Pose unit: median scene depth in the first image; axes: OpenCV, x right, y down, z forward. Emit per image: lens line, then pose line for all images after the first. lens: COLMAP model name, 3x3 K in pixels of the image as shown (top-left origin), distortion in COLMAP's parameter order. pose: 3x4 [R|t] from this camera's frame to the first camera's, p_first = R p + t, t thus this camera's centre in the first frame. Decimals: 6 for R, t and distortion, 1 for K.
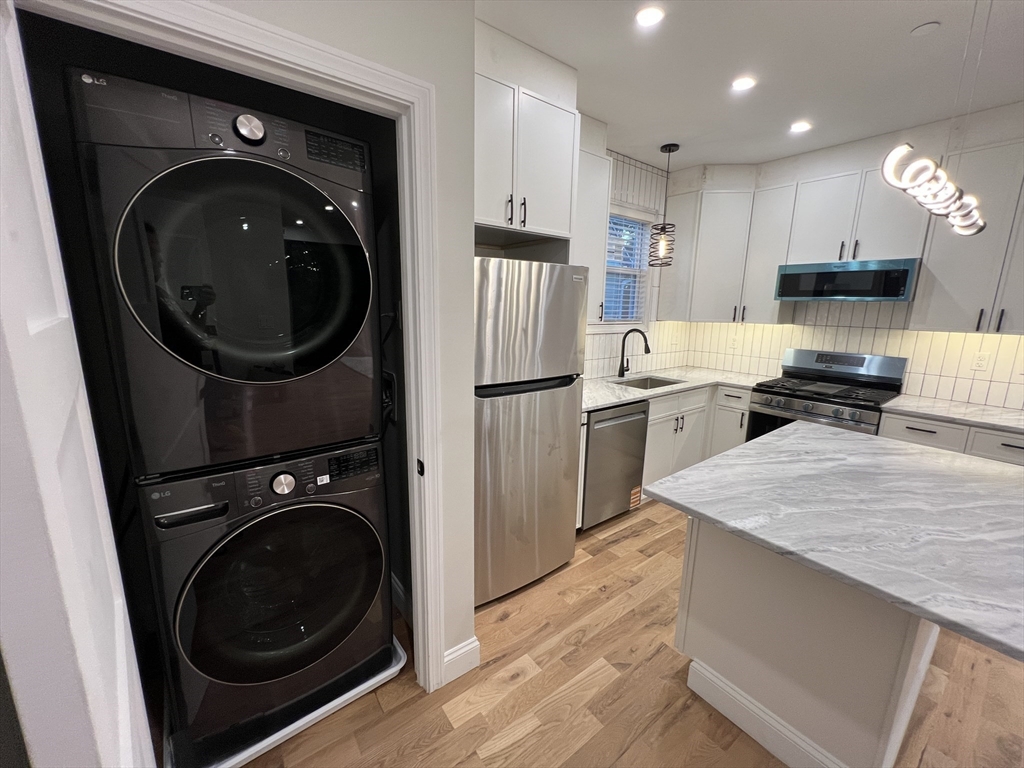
lens RADIAL K [[409.0, 0, 512.7], [0, 409.0, 385.4], [0, 0, 1]] dist [-0.001884, 0.000461]
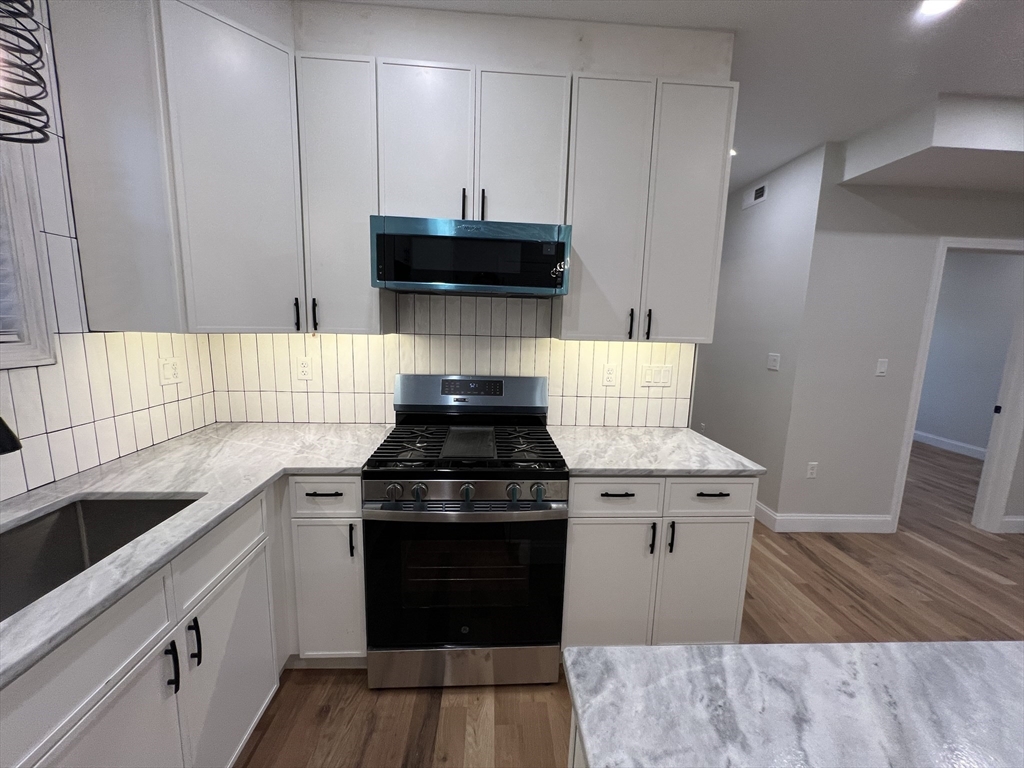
lens RADIAL K [[409.0, 0, 512.7], [0, 409.0, 385.4], [0, 0, 1]] dist [-0.001884, 0.000461]
pose [[0.560037, -0.126535, 0.818748, 0.350226], [0.140938, 0.988413, 0.056352, -0.104556], [-0.816392, 0.083834, 0.571381, 0.654291]]
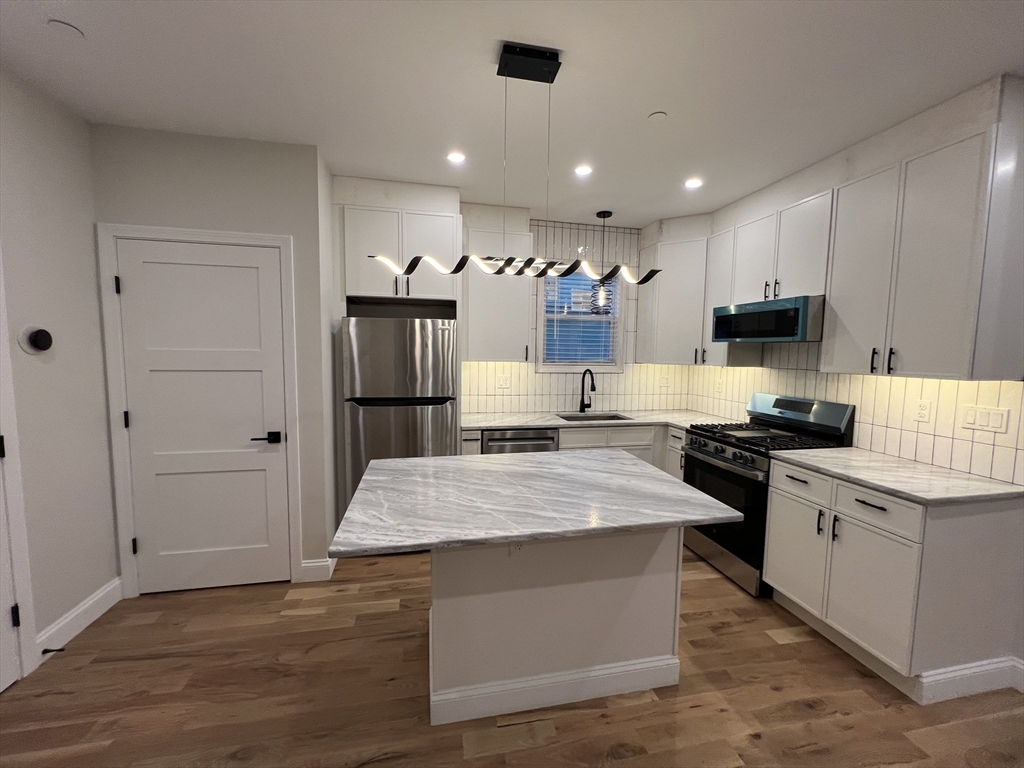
lens RADIAL K [[409.0, 0, 512.7], [0, 409.0, 385.4], [0, 0, 1]] dist [-0.001884, 0.000461]
pose [[0.901820, 0.032502, -0.430887, 0.707168], [-0.082162, 0.991873, -0.097143, 0.036611], [0.424228, 0.123008, 0.897162, -0.097002]]
